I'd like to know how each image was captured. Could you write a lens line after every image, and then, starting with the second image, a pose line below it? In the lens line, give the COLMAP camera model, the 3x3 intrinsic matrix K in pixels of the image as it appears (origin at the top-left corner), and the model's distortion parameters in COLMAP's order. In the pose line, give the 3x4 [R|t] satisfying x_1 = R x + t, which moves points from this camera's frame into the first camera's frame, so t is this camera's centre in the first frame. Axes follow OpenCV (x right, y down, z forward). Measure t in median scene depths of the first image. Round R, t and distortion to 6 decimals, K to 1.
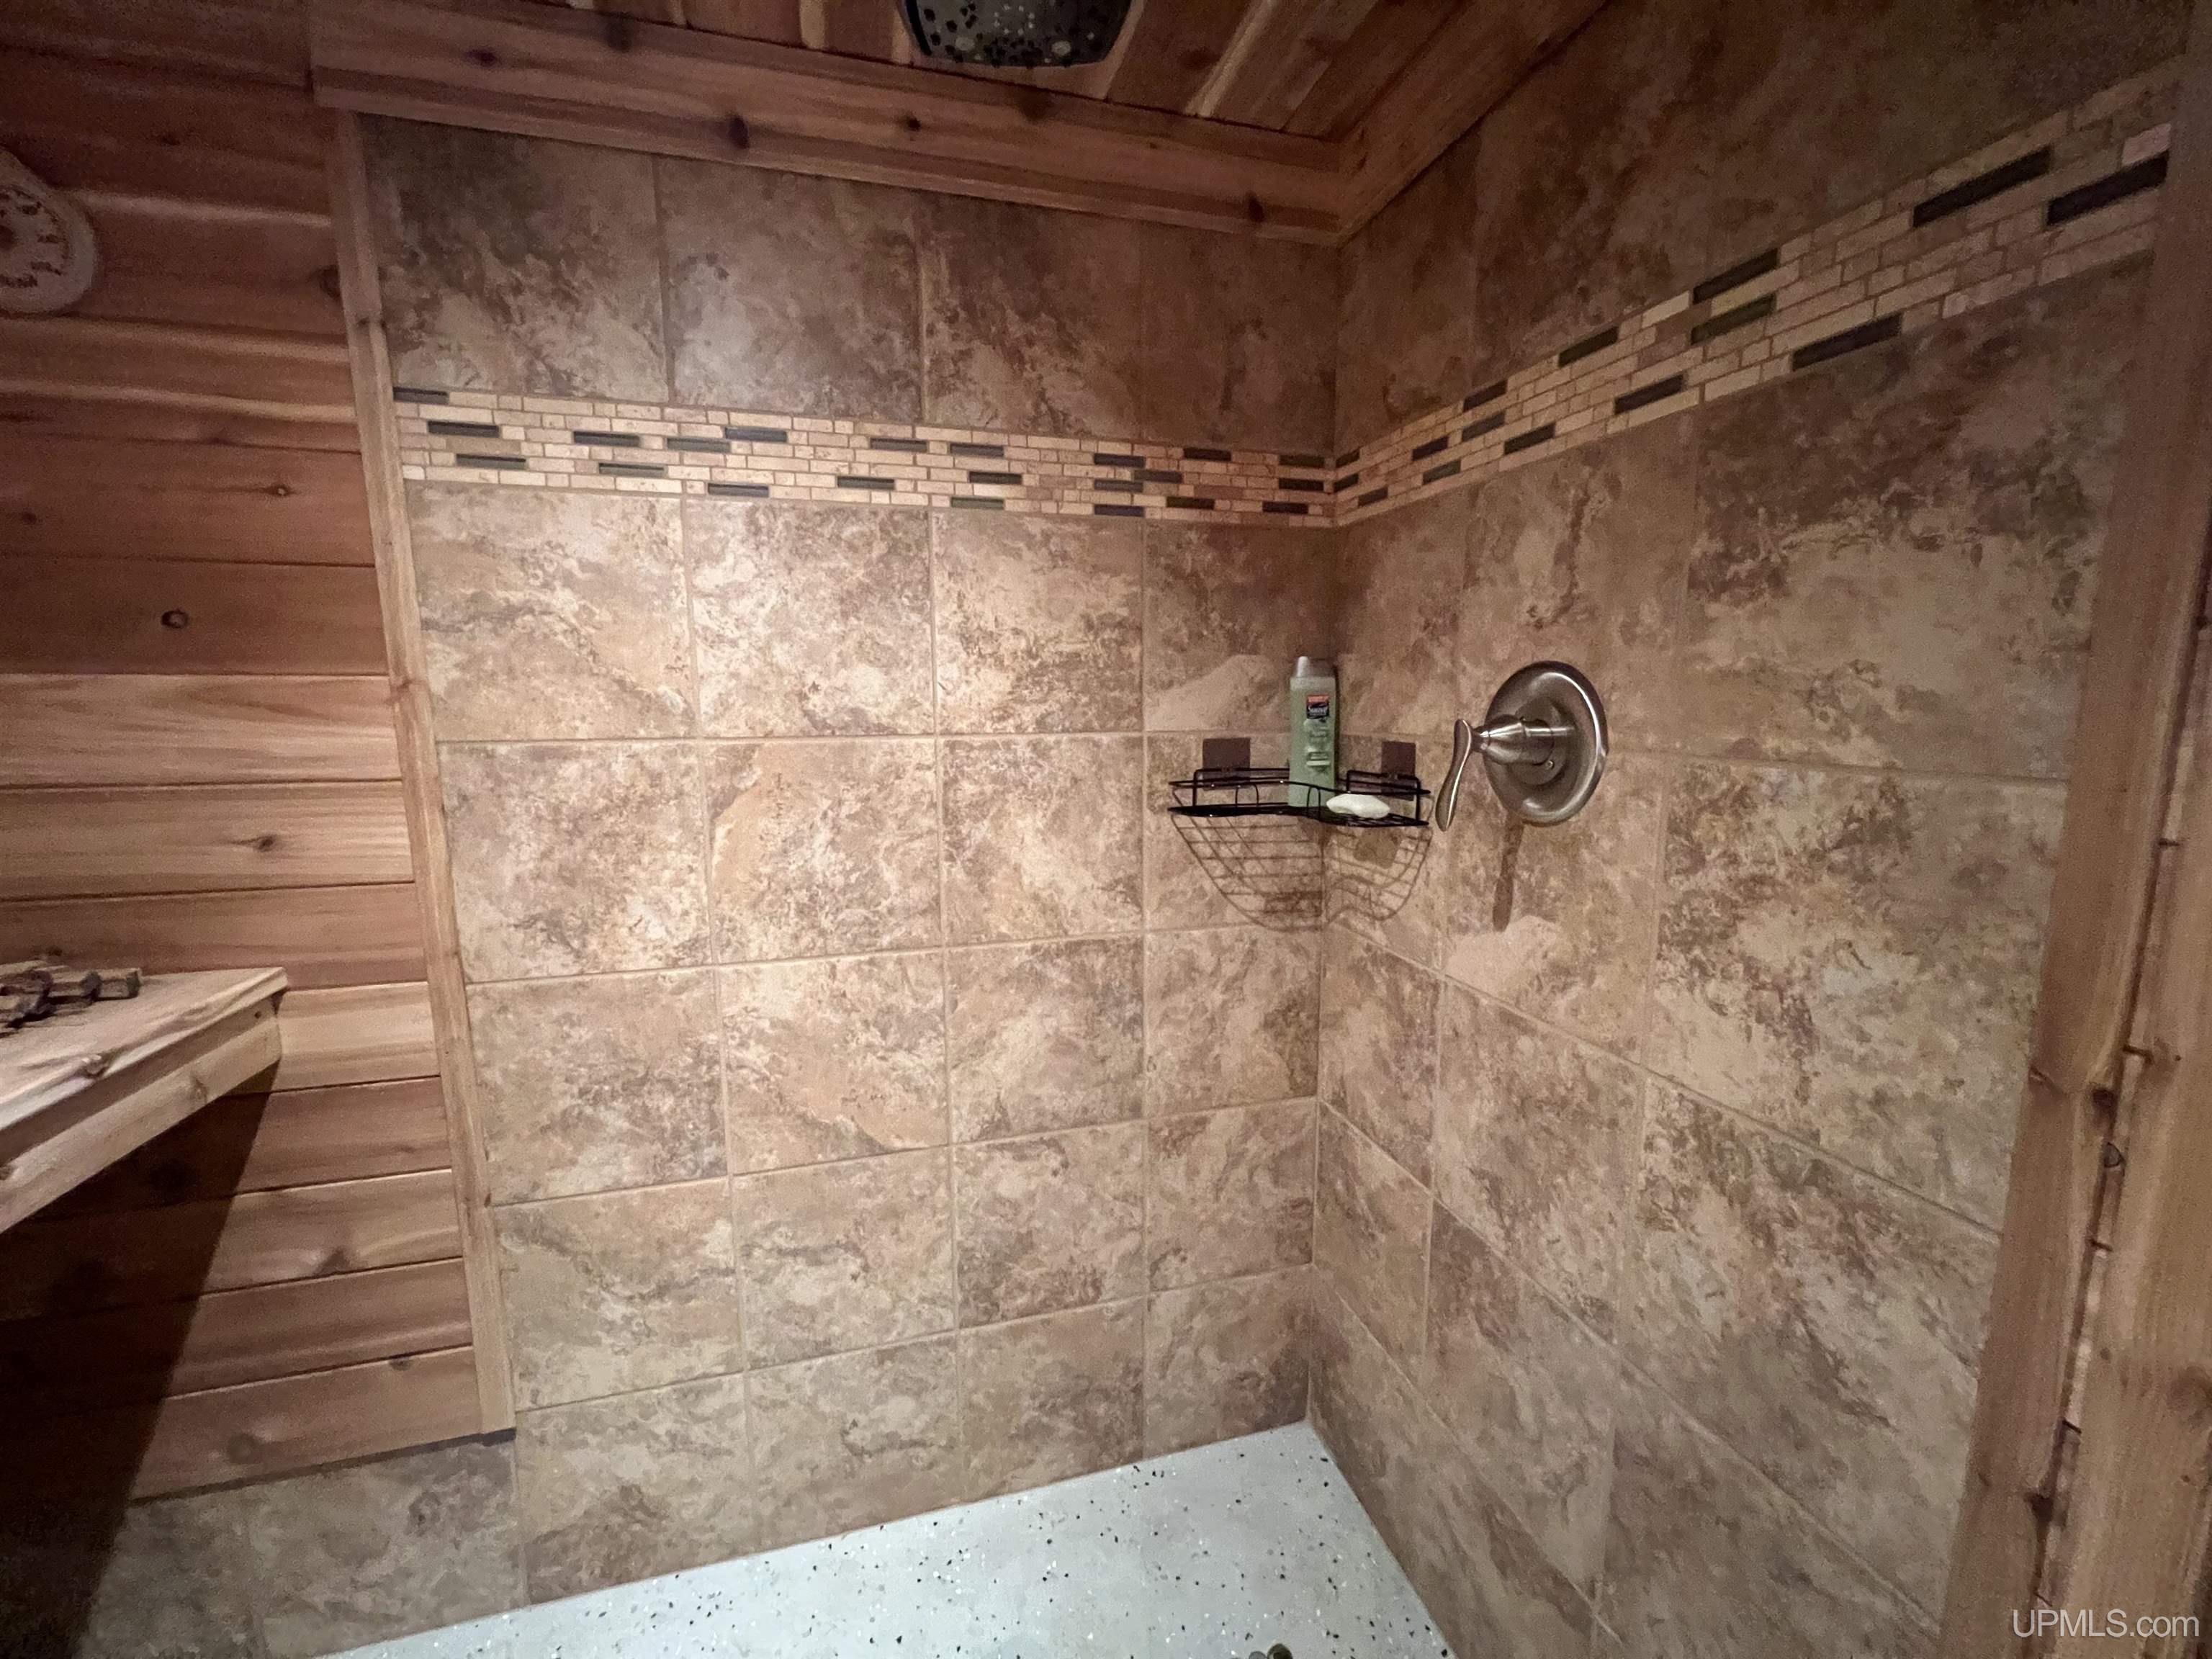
lens RADIAL K [[900.4, 0, 1103.5], [0, 900.4, 821.1], [0, 0, 1]] dist [0.002172, 0.000026]
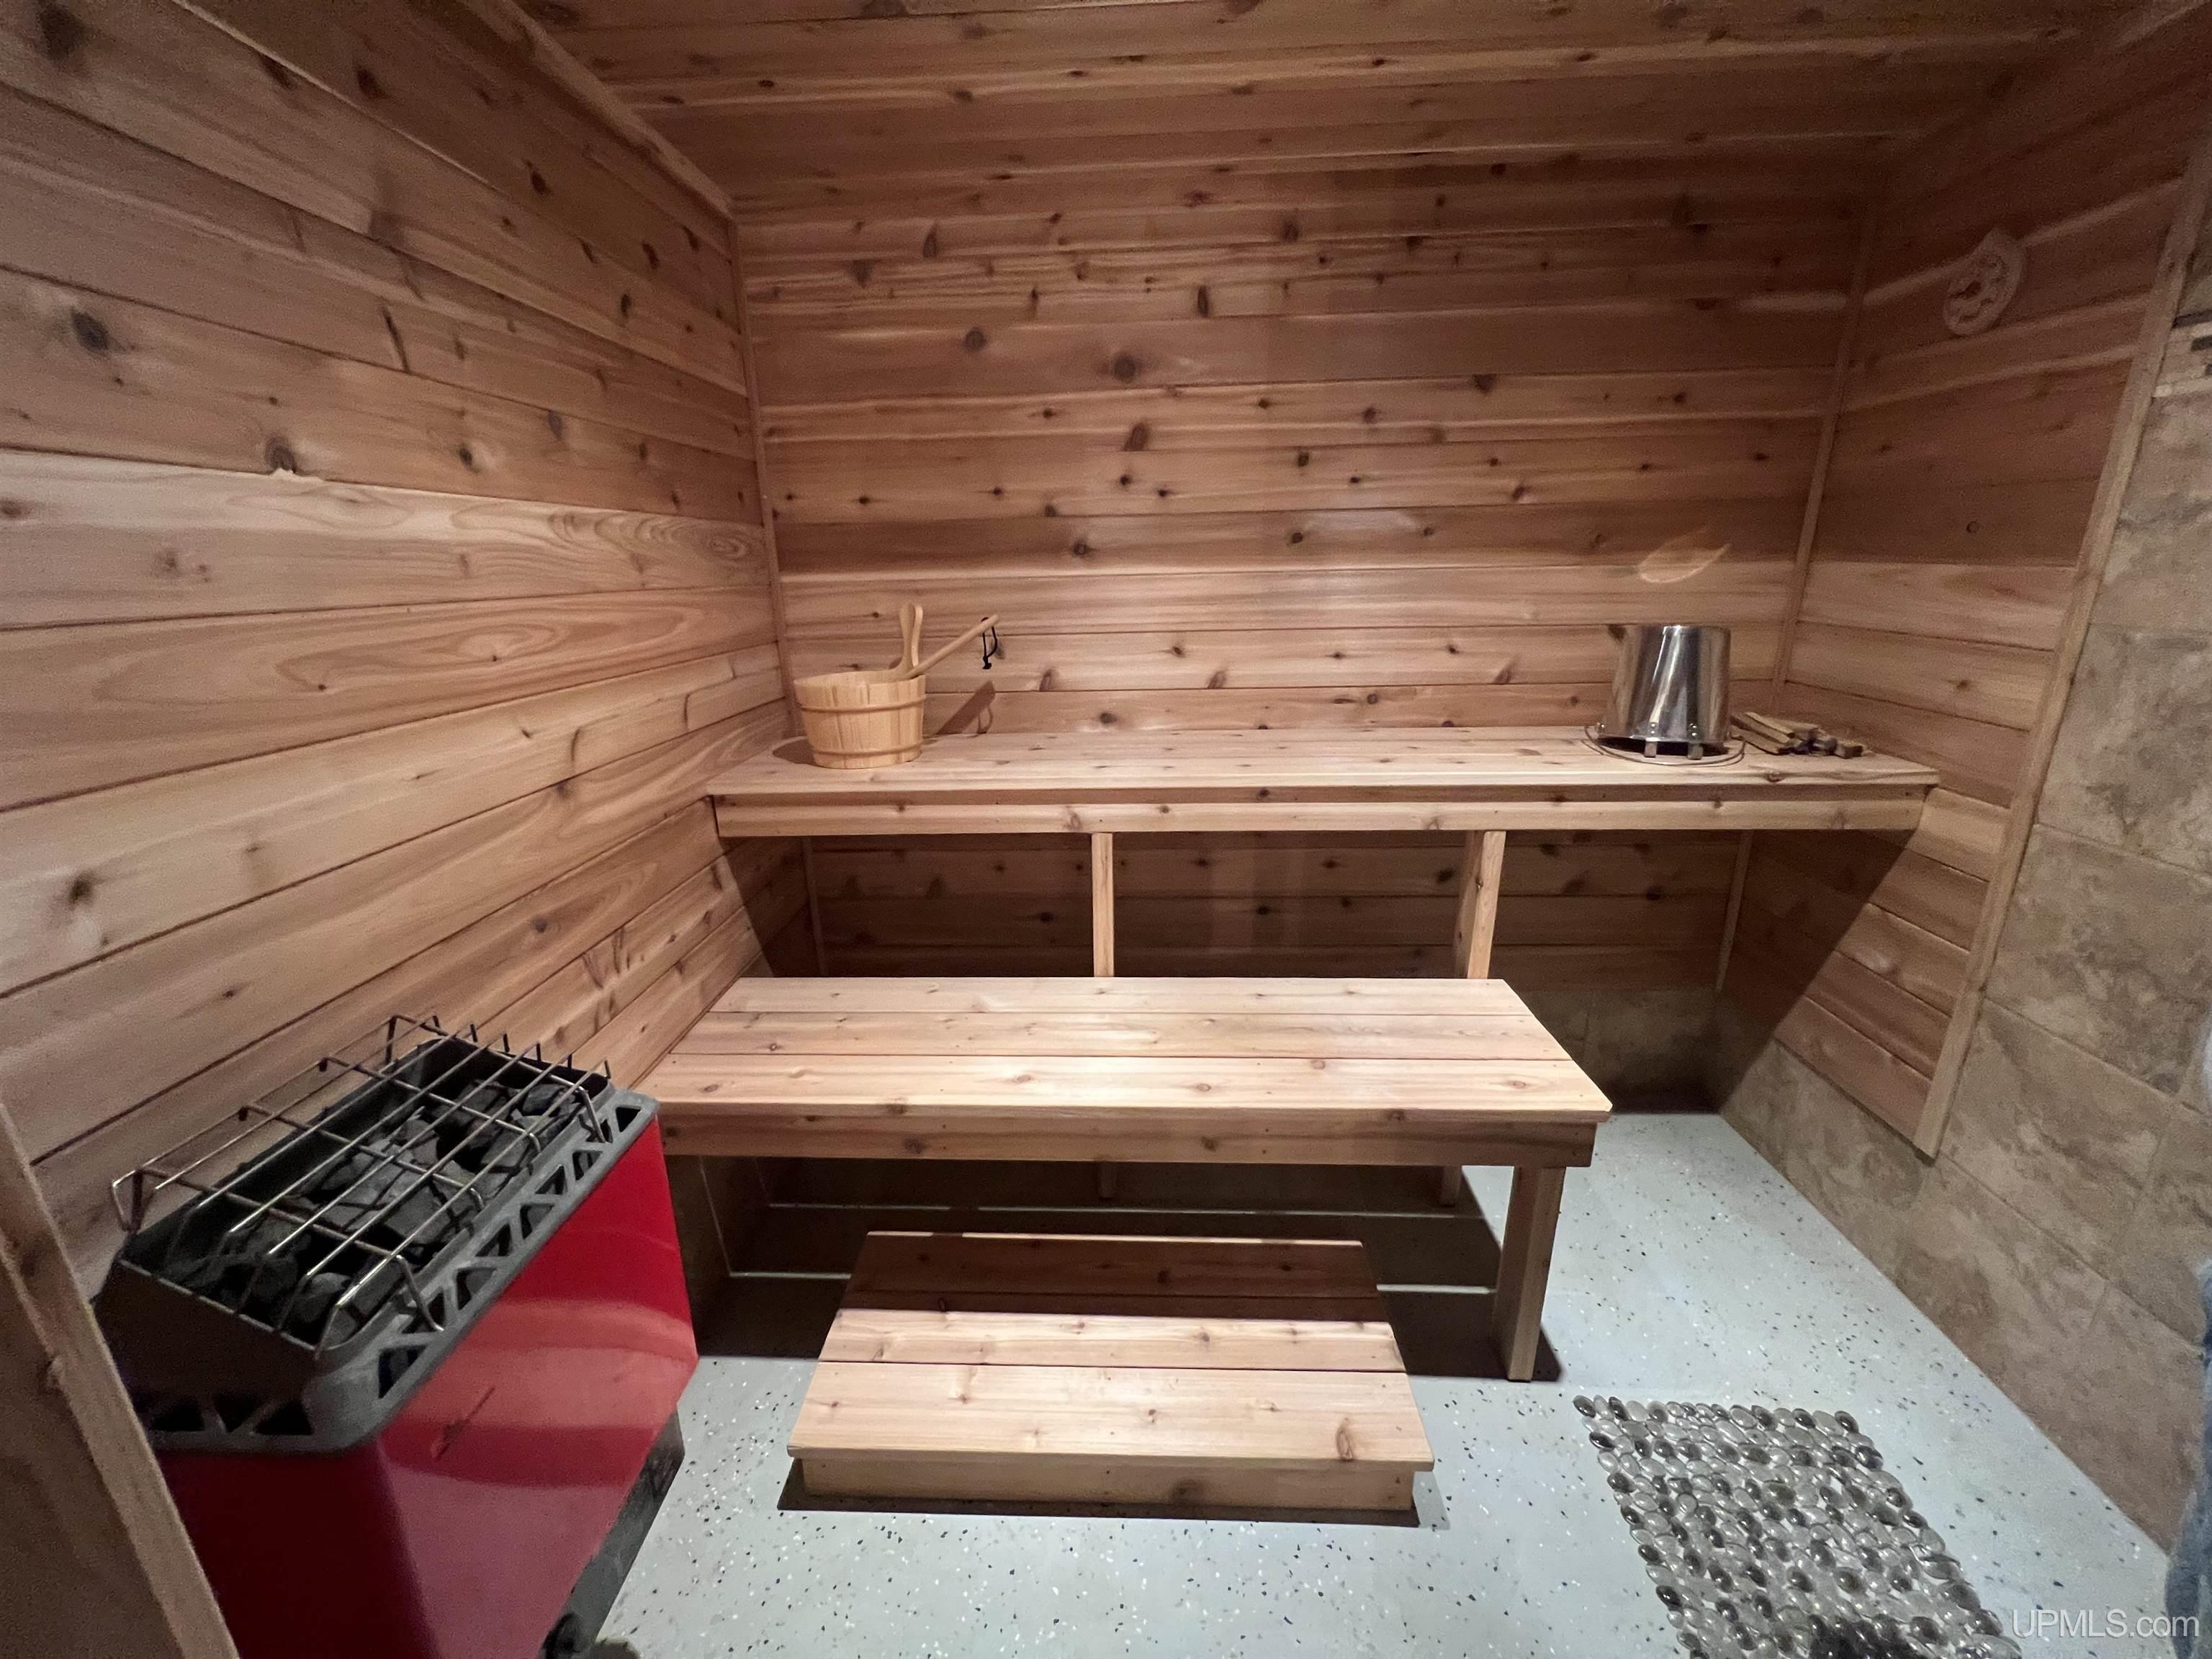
lens RADIAL K [[900.4, 0, 1102.6], [0, 900.4, 825.8], [0, 0, 1]] dist [0.002172, 0.000026]
pose [[-0.302682, 0.287989, -0.908541, 0.834657], [-0.117993, 0.934600, 0.335559, -0.082590], [0.945760, 0.208769, -0.248906, 0.095658]]
